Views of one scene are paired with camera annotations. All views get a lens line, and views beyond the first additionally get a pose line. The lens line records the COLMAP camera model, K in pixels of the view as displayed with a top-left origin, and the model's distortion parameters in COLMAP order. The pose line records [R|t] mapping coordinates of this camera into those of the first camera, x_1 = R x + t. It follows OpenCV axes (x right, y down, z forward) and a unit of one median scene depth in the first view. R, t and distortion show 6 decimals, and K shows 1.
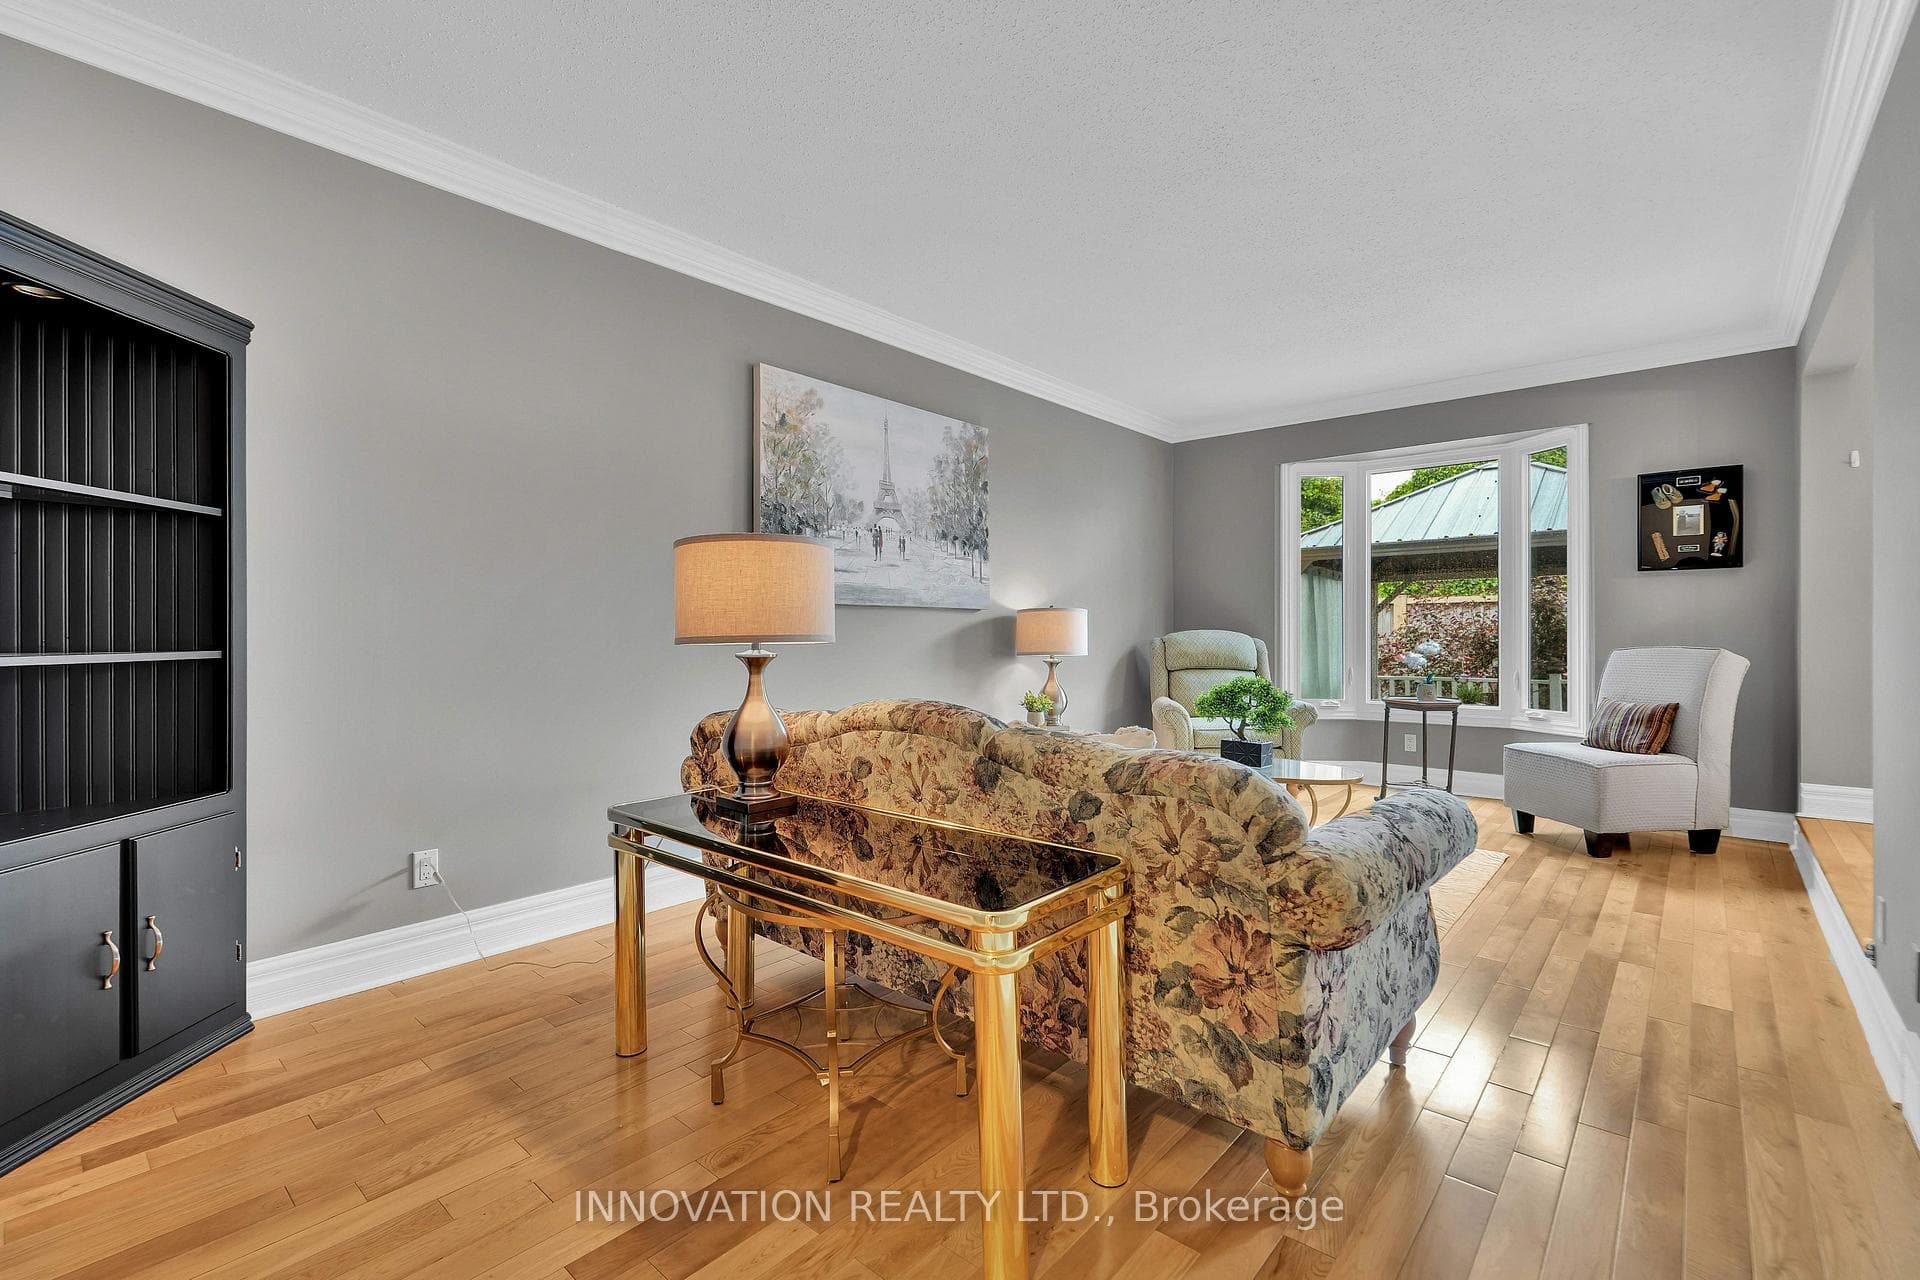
lens RADIAL K [[829.3, 0, 965.4], [0, 829.3, 638.3], [0, 0, 1]] dist [0.002851, -0.000112]
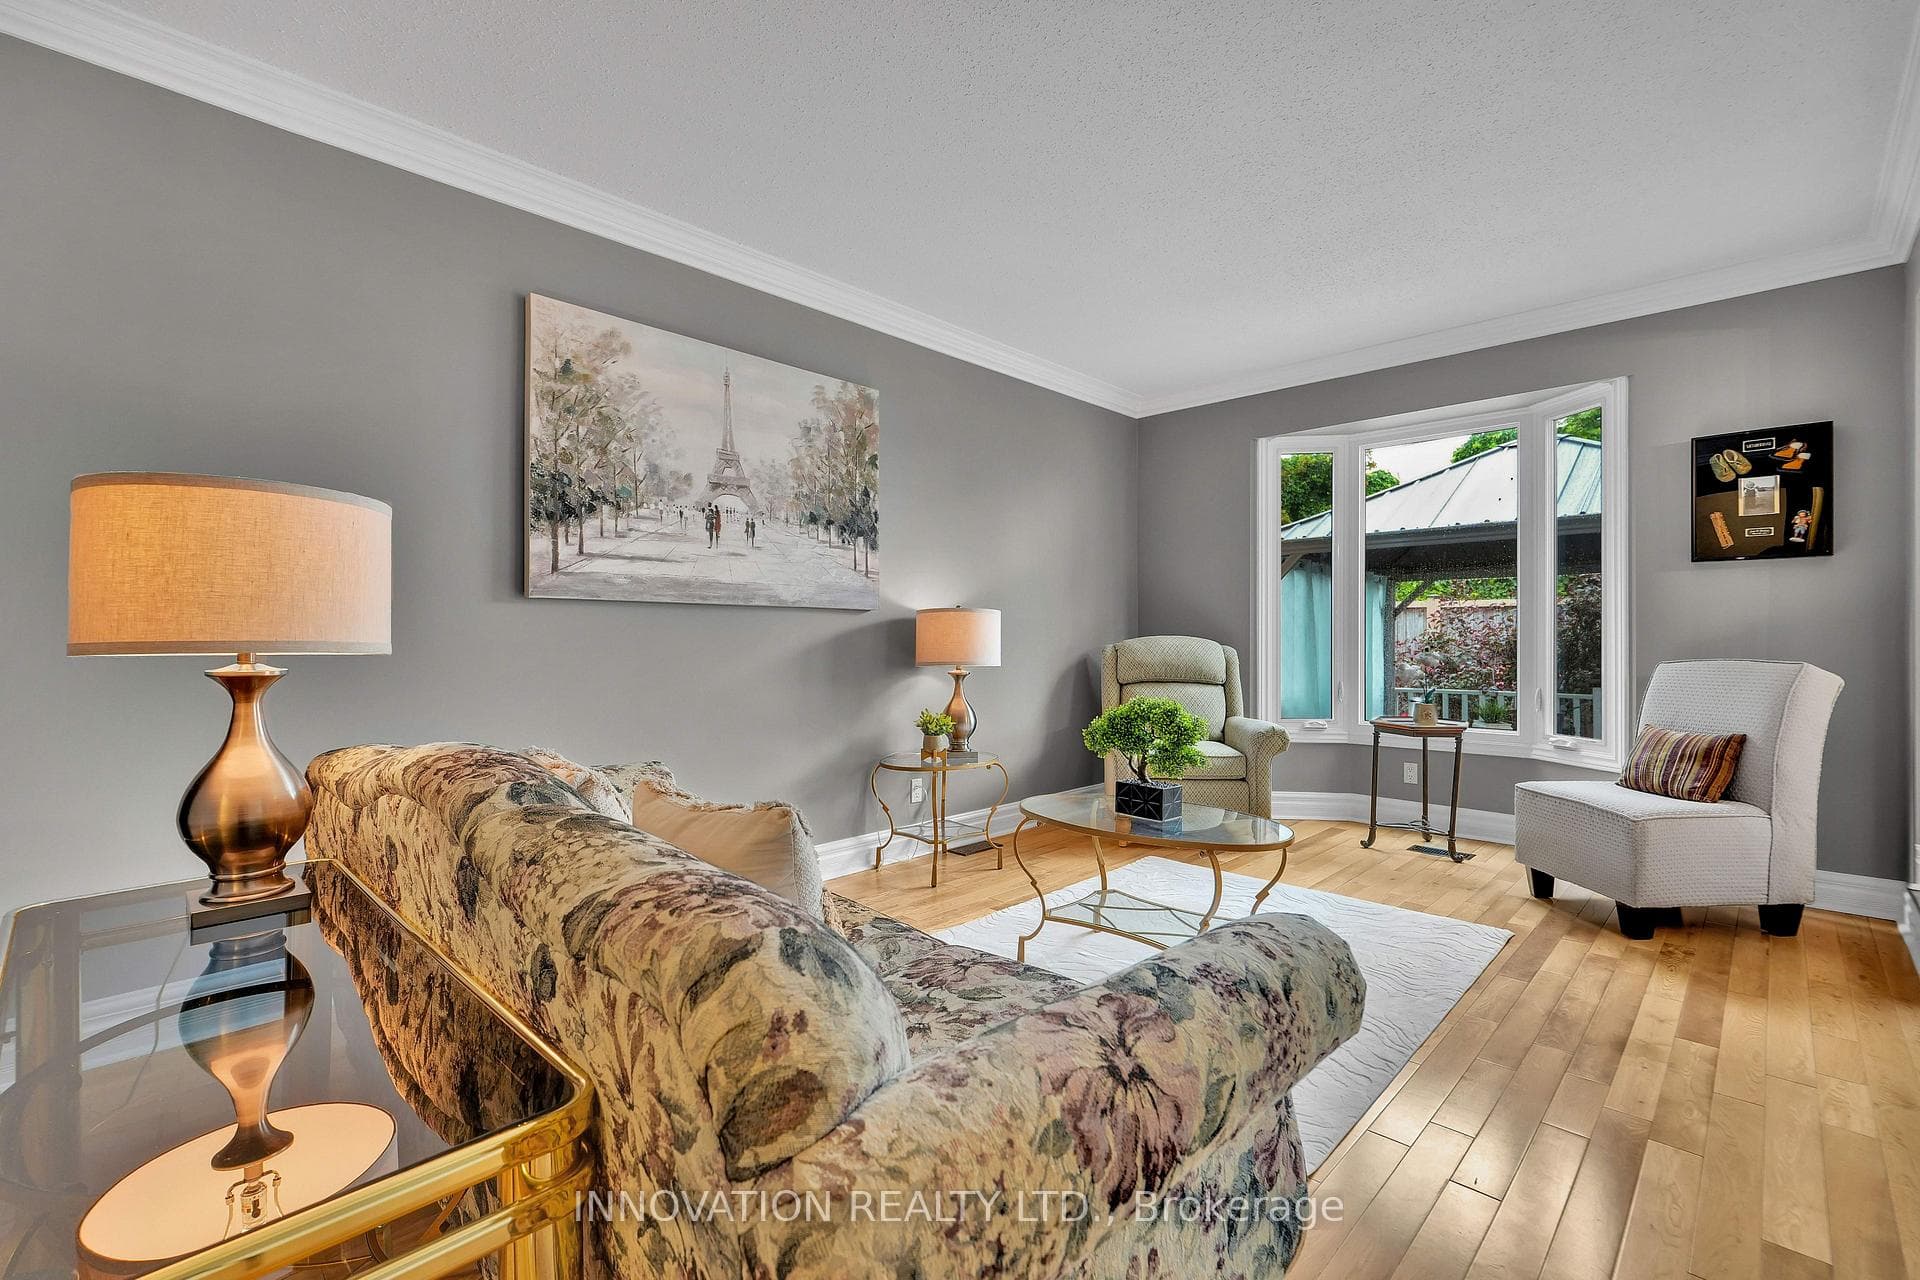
lens RADIAL K [[850.8, 0, 958.2], [0, 850.8, 640.6], [0, 0, 1]] dist [0.003667, -0.000393]
pose [[0.999243, 0.002981, -0.038786, 0.159577], [-0.003120, 0.999989, -0.003533, -0.001968], [0.038775, 0.003651, 0.999241, 0.181471]]
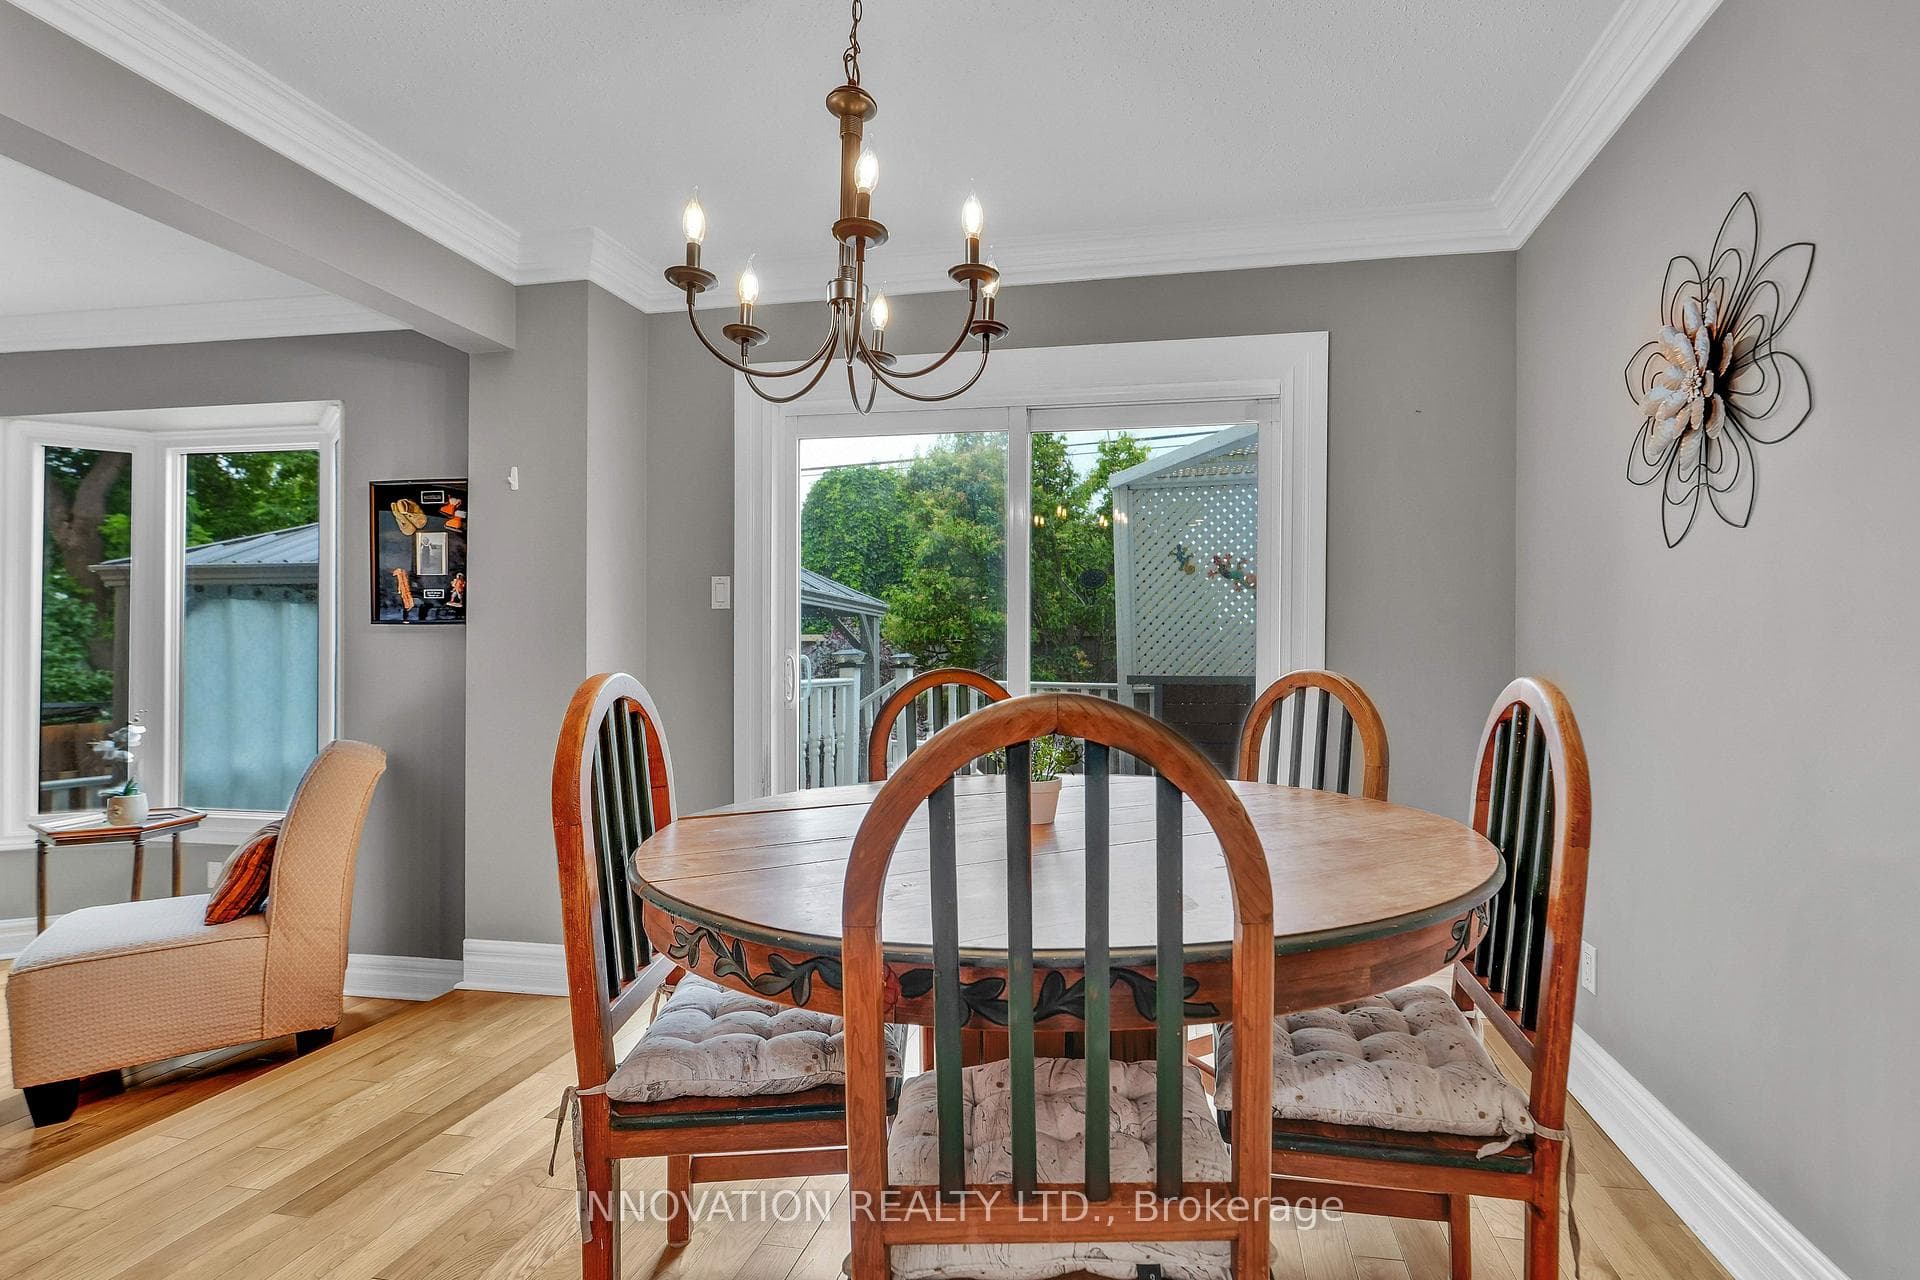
lens RADIAL K [[850.8, 0, 1011.0], [0, 850.8, 658.5], [0, 0, 1]] dist [0.003667, -0.000393]
pose [[0.867344, 0.006295, 0.497669, 0.951884], [-0.007079, 0.999975, -0.000311, -0.058199], [-0.497658, -0.003253, 0.867367, 0.139948]]
